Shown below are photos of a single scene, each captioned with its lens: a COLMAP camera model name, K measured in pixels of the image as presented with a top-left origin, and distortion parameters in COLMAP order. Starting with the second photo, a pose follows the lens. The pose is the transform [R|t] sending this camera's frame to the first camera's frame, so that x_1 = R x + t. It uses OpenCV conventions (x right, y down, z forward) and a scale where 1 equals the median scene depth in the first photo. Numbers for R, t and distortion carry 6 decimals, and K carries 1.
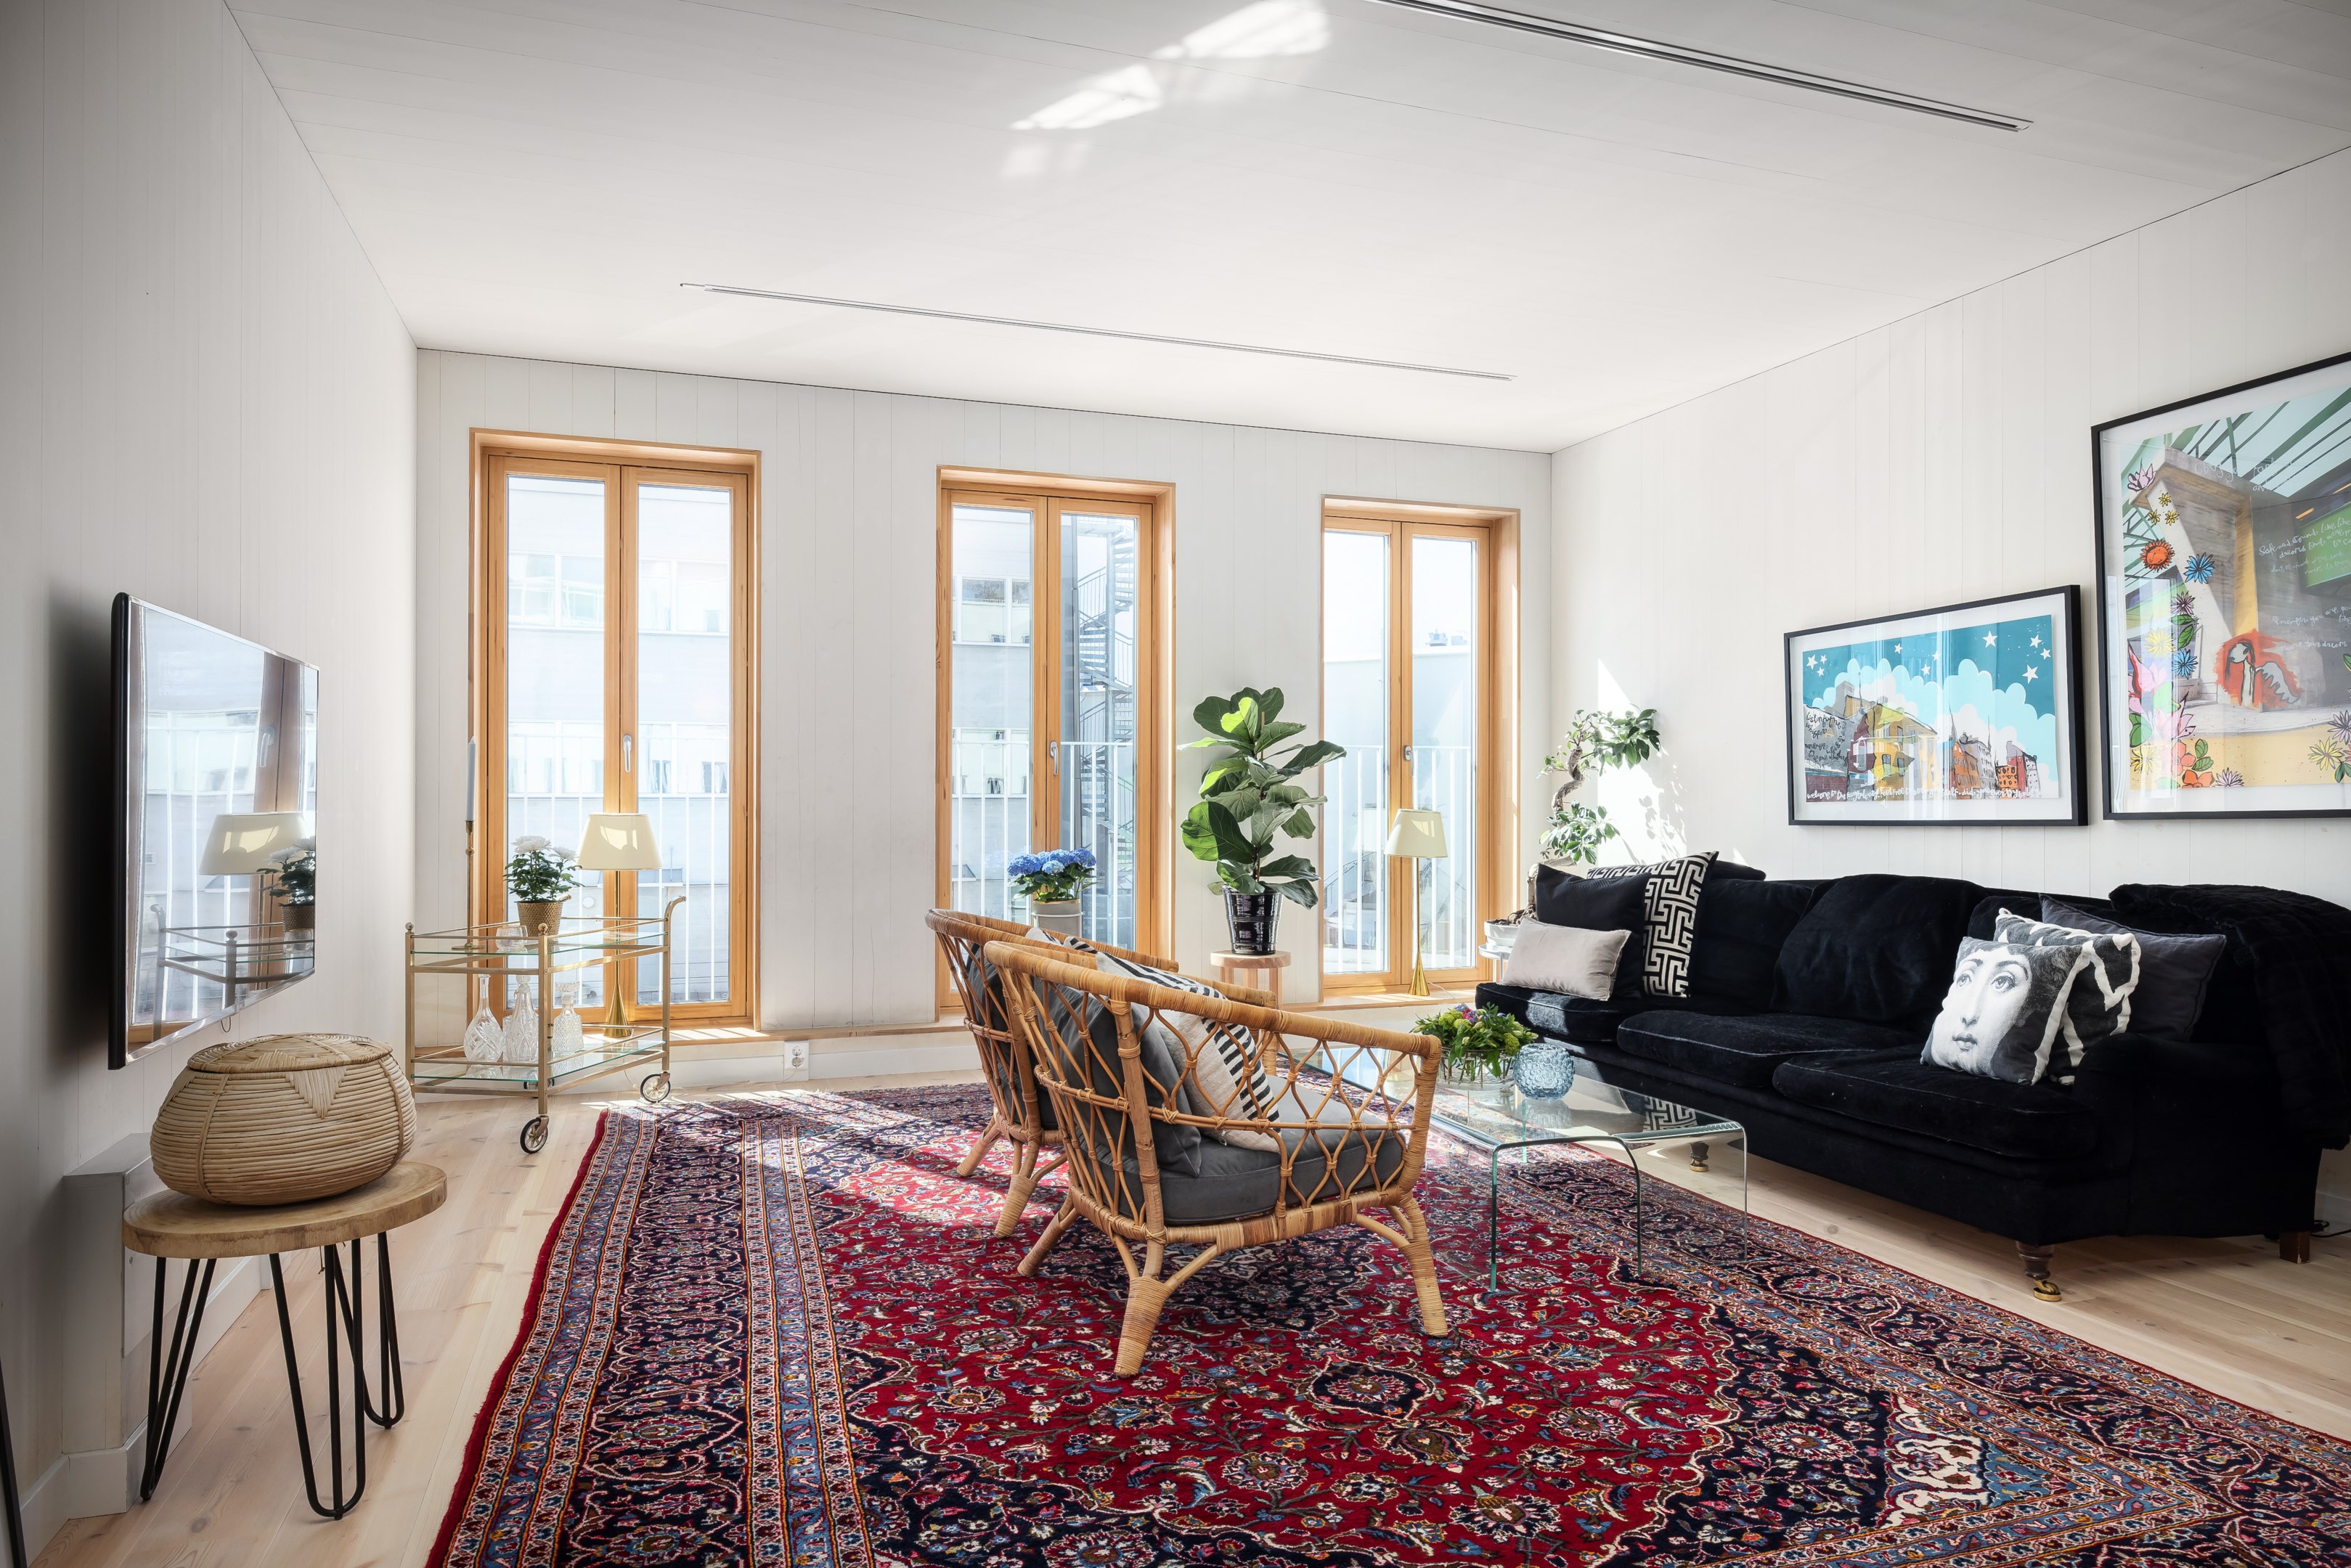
lens RADIAL K [[1380.5, 0, 1175.5], [0, 1380.5, 784.0], [0, 0, 1]] dist [-0.002471, -0.001315]
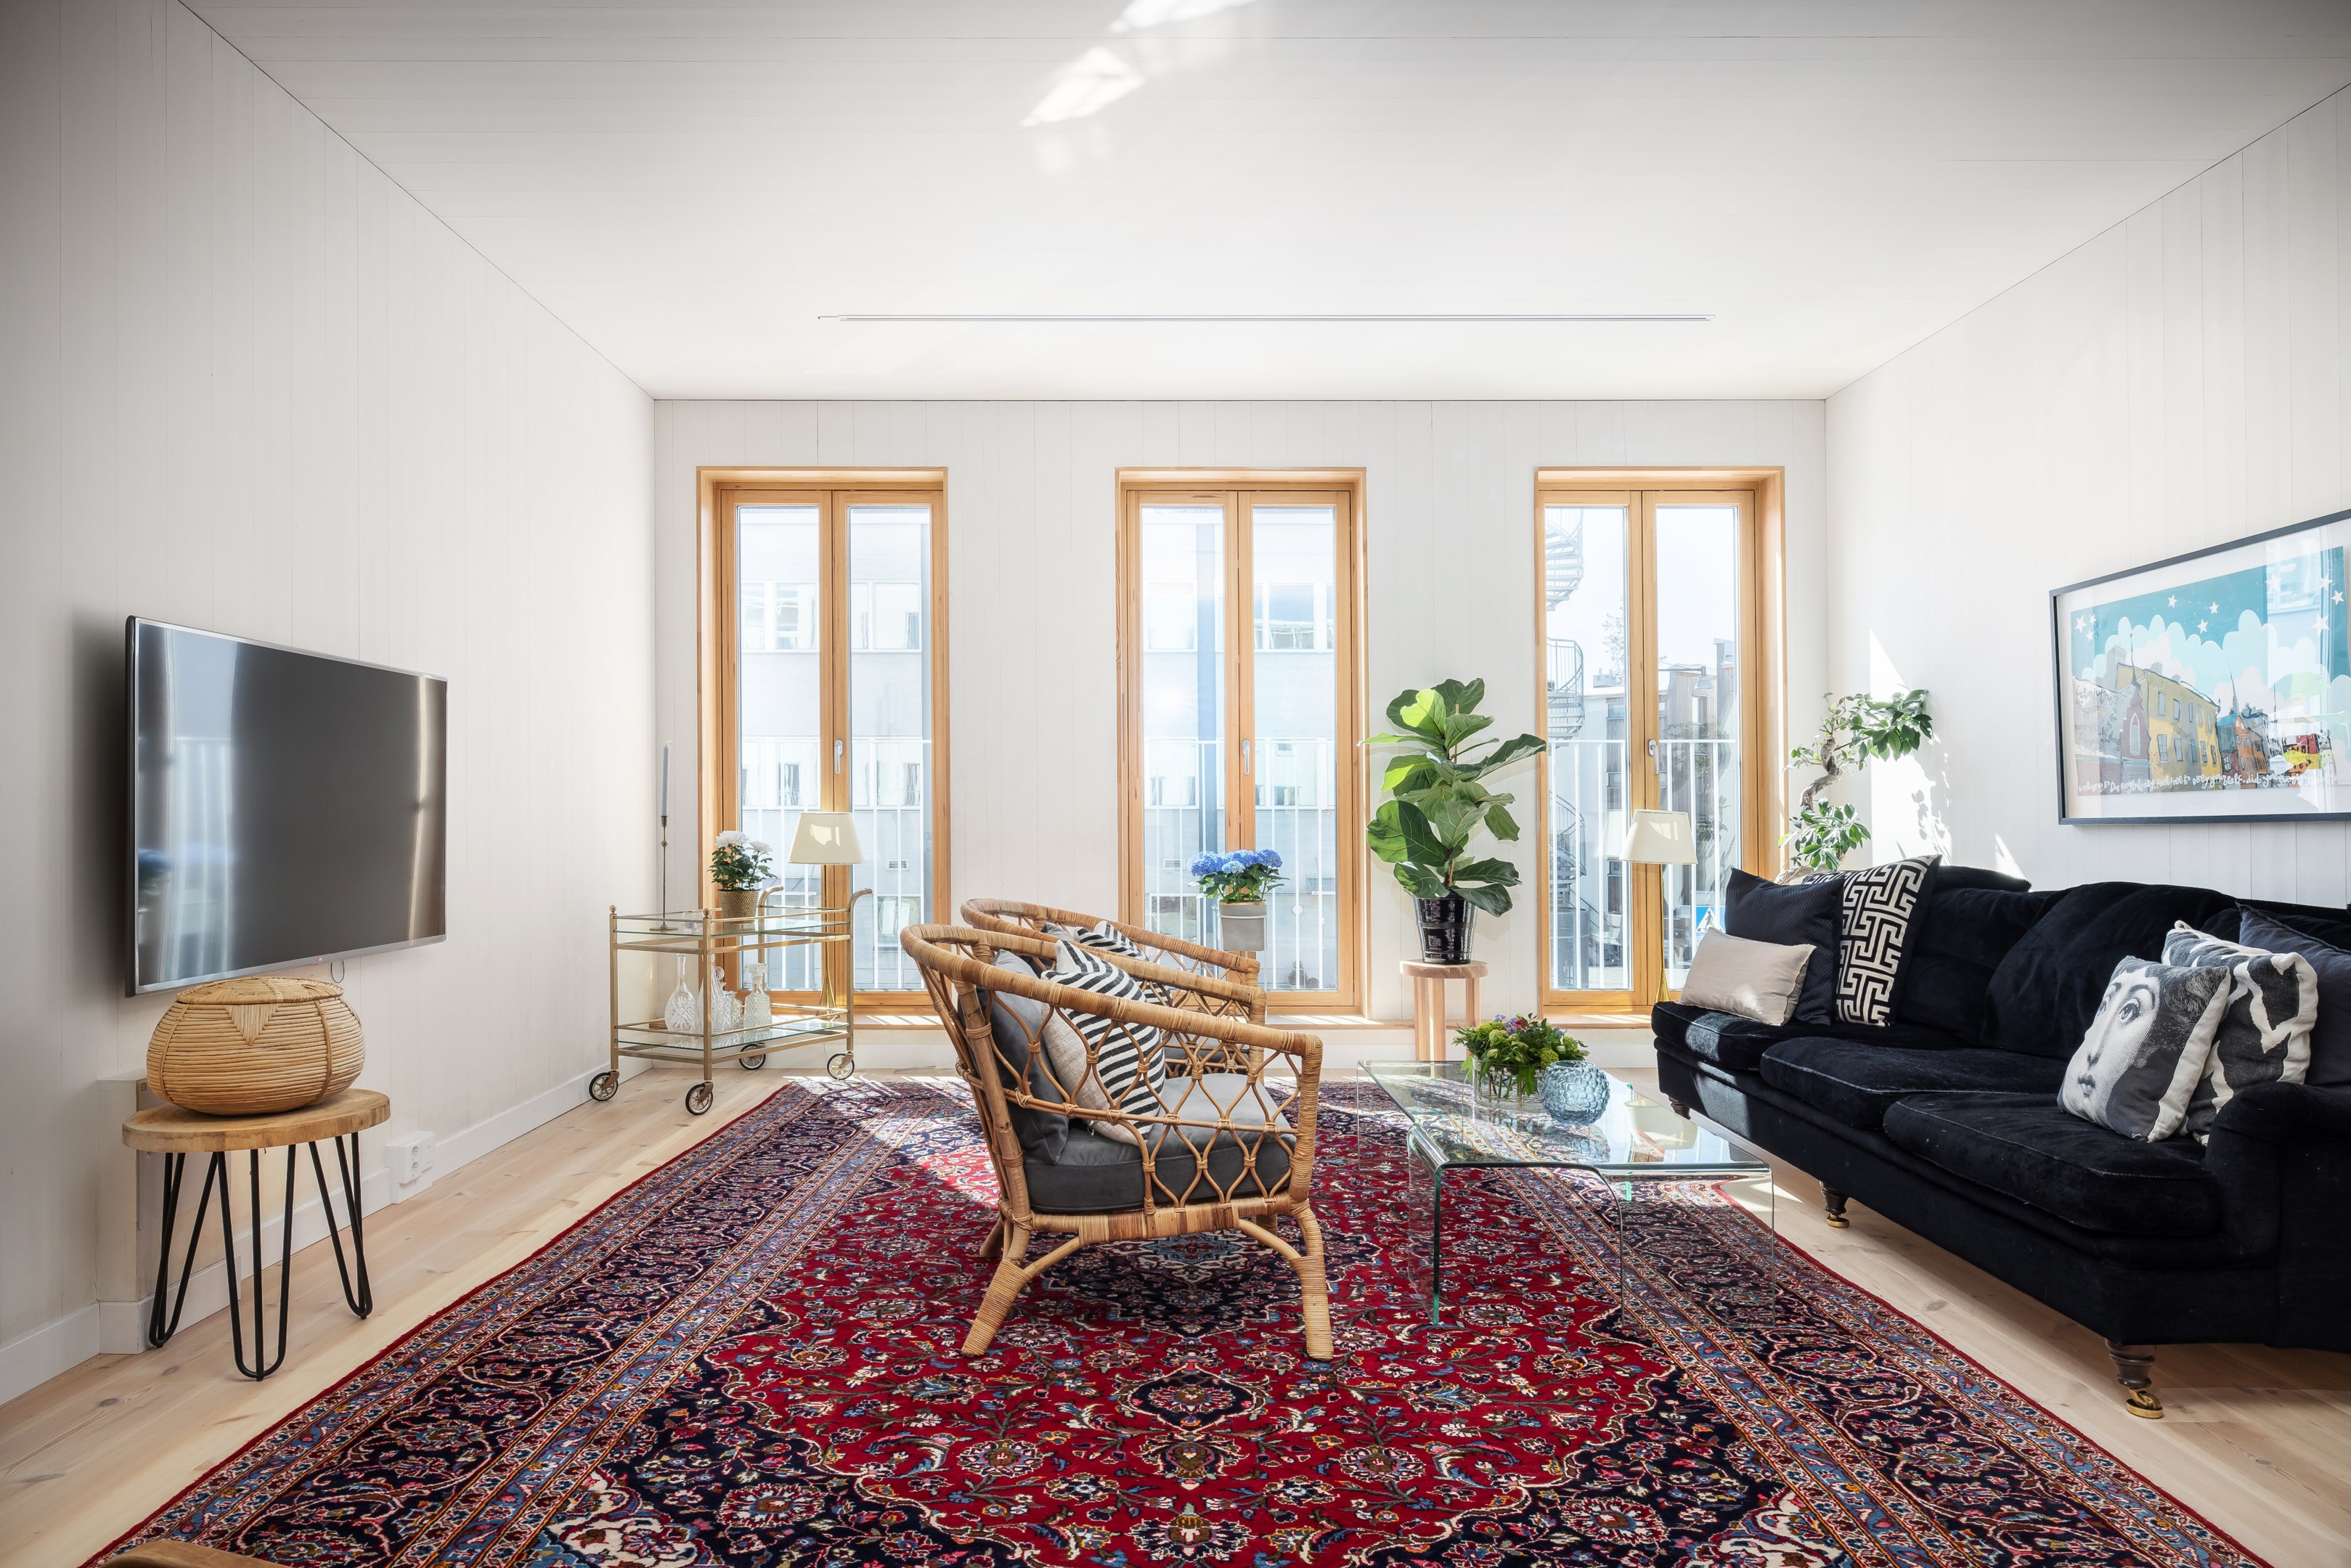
lens RADIAL K [[1420.1, 0, 1175.5], [0, 1420.1, 784.0], [0, 0, 1]] dist [-0.001834, -0.000752]
pose [[0.947222, -0.007258, -0.320496, 0.345355], [0.004244, 0.999940, -0.010102, 0.019279], [0.320550, 0.008209, 0.947196, 0.052226]]
